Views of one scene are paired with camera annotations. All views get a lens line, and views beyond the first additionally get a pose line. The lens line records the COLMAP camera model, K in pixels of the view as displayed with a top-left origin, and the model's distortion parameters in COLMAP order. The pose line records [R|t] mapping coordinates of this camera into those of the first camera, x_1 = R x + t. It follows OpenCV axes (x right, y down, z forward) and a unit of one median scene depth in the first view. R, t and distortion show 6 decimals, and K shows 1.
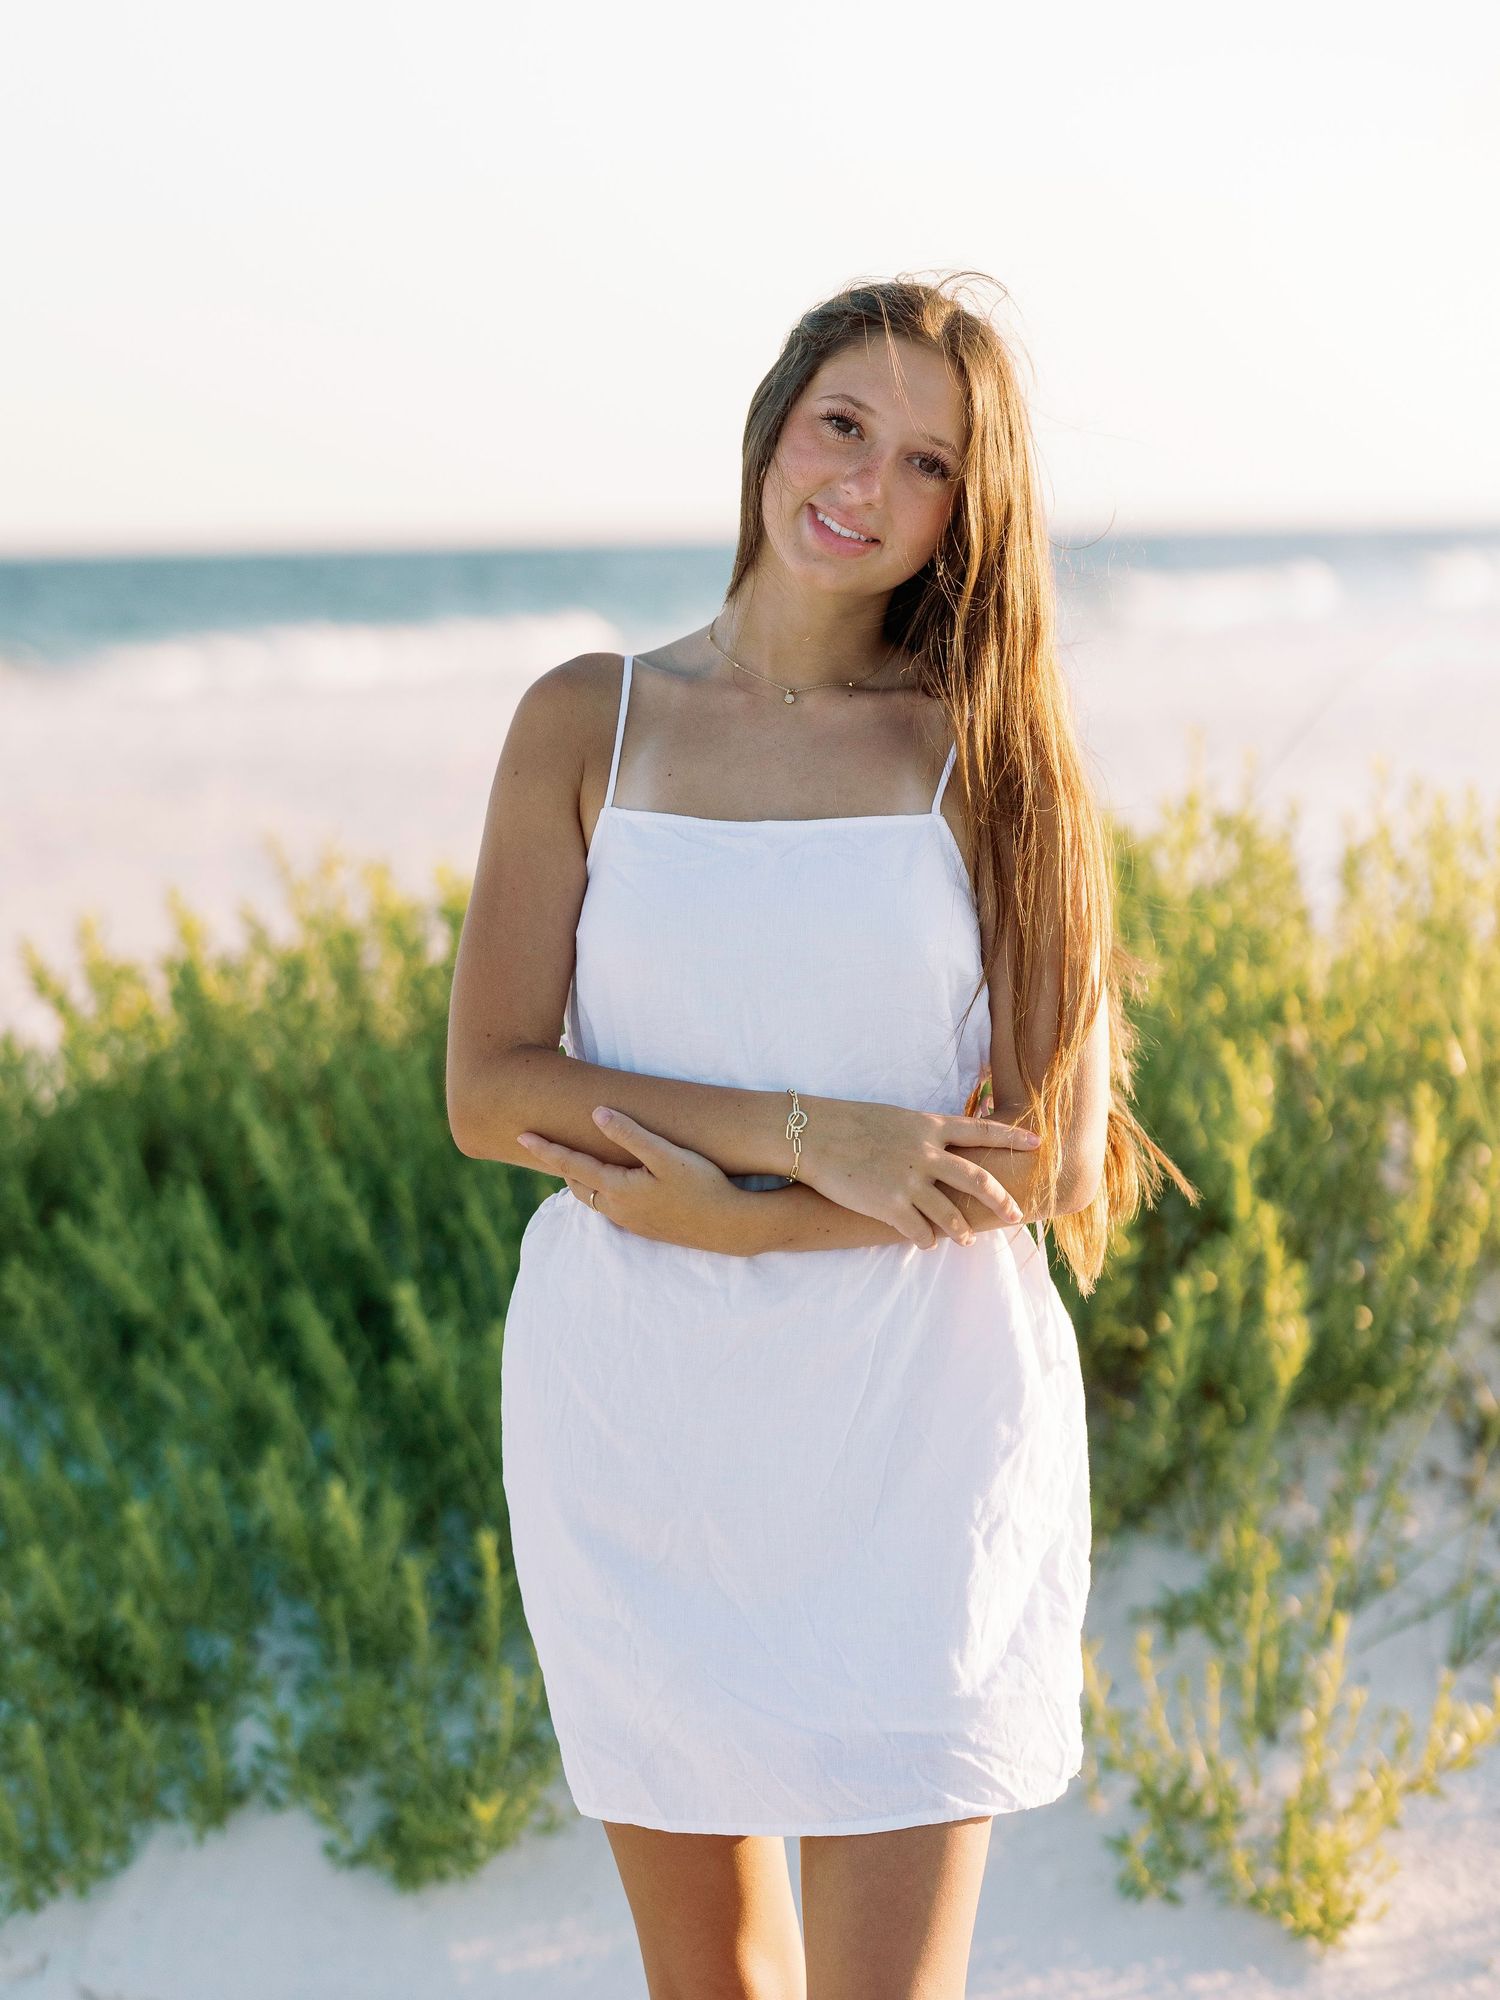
lens RADIAL K [[5630.7, 0, 750.9], [0, 5630.7, 986.6], [0, 0, 1]] dist [0.172126, 0.000000]
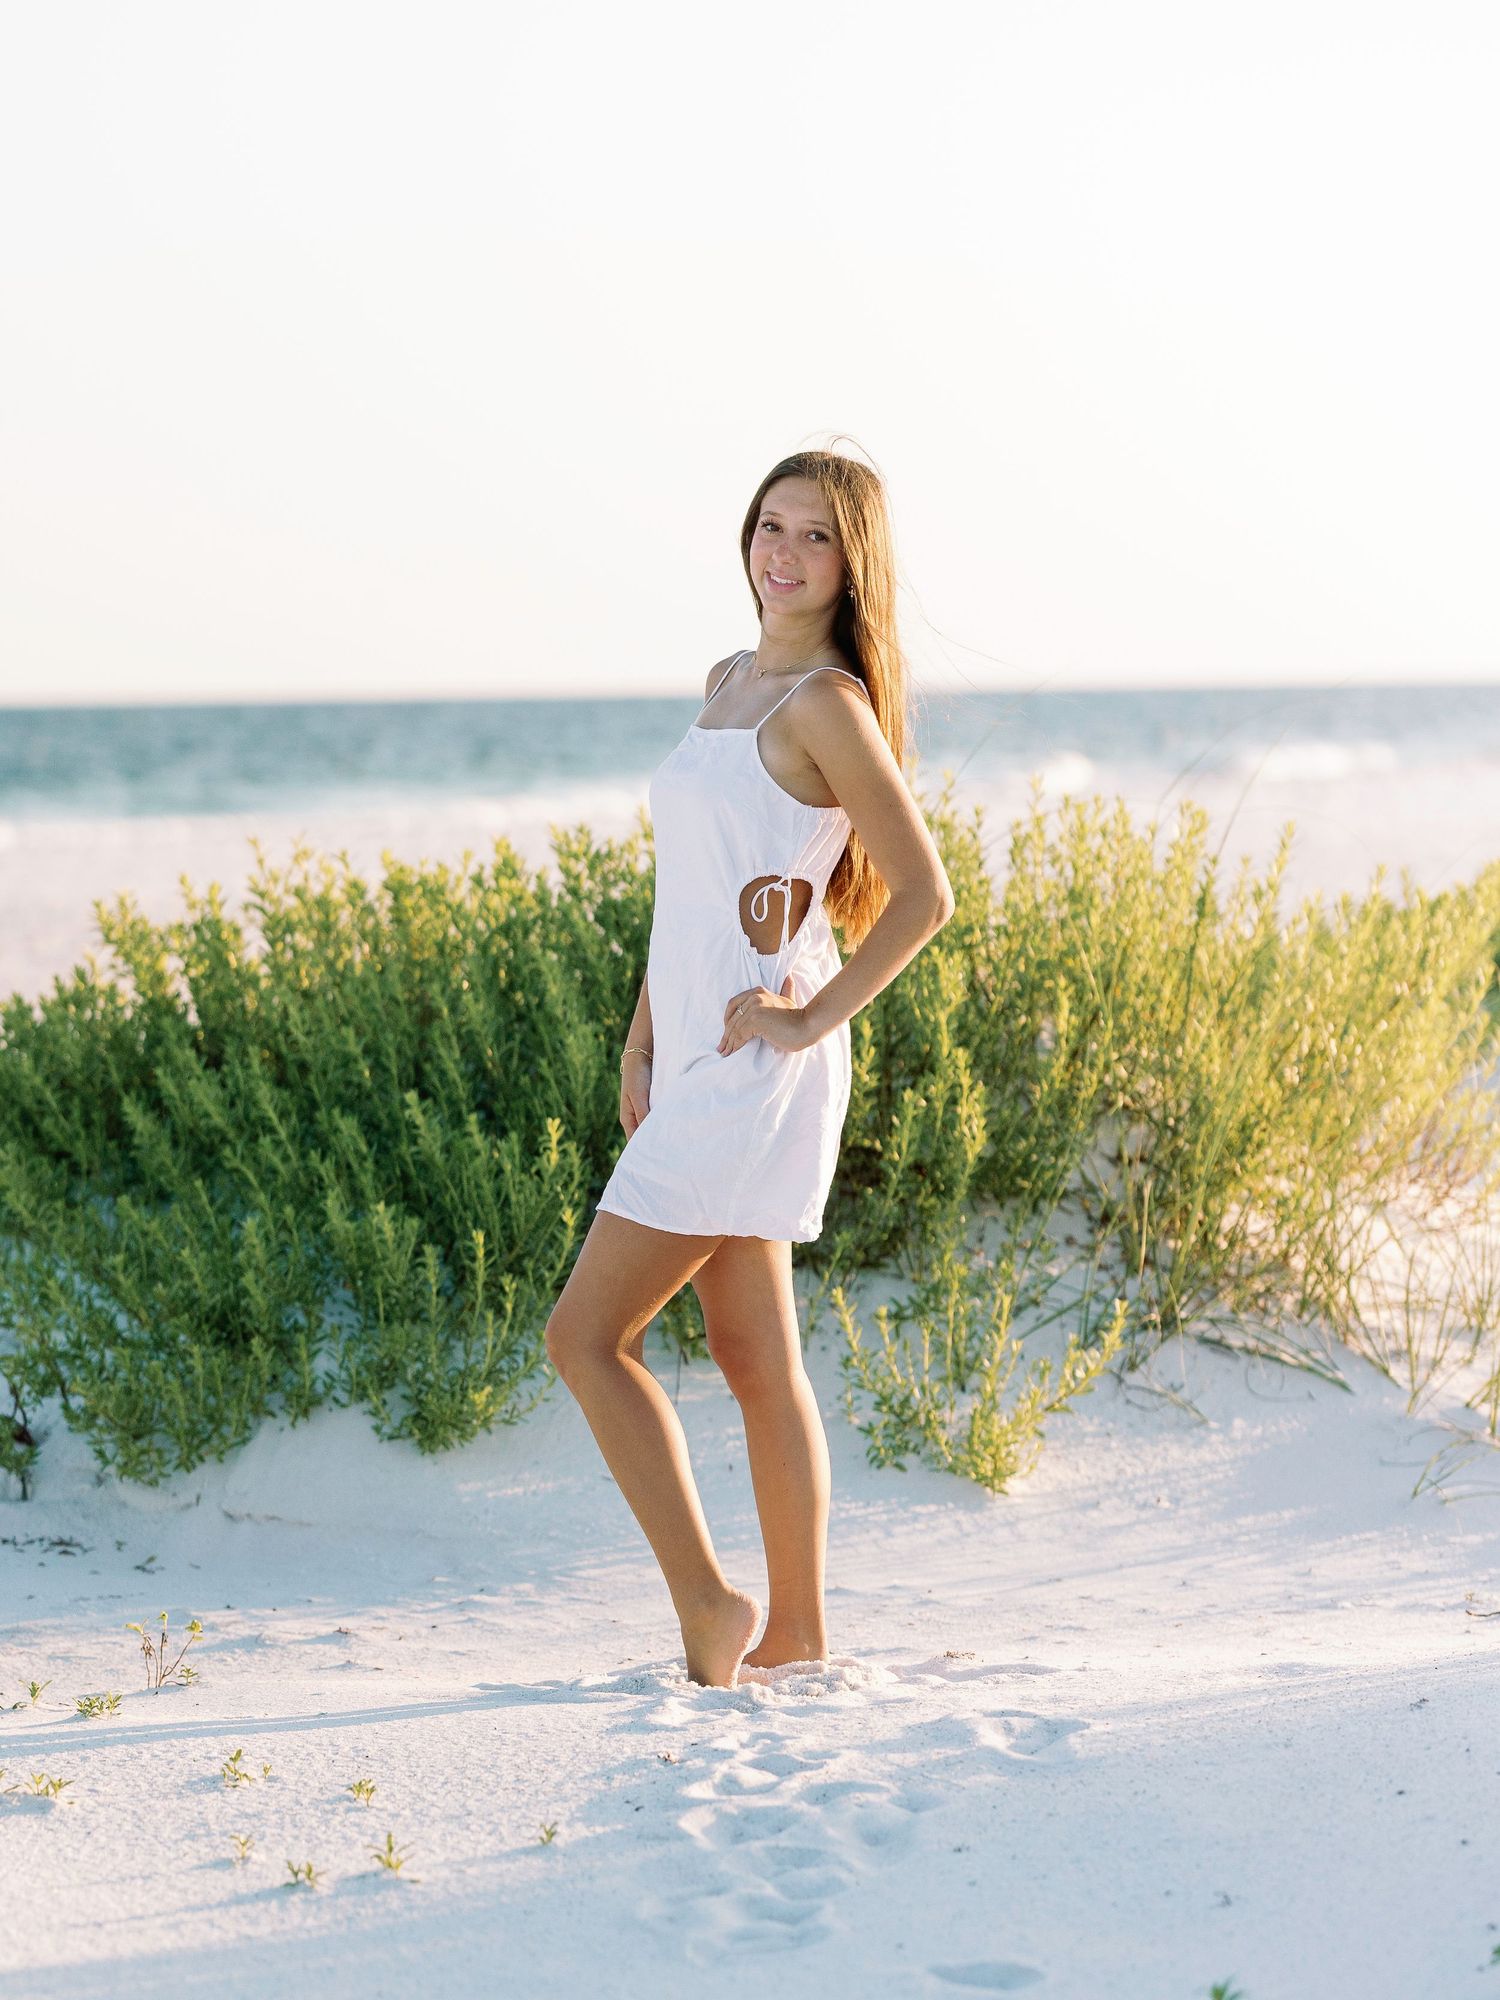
lens RADIAL K [[5630.7, 0, 746.2], [0, 5630.7, 1008.9], [0, 0, 1]] dist [0.172126, 0.000000]
pose [[0.998532, 0.001476, 0.054142, -0.051692], [-0.000252, 0.999744, -0.022606, 0.063396], [-0.054161, 0.022559, 0.998277, -0.549350]]
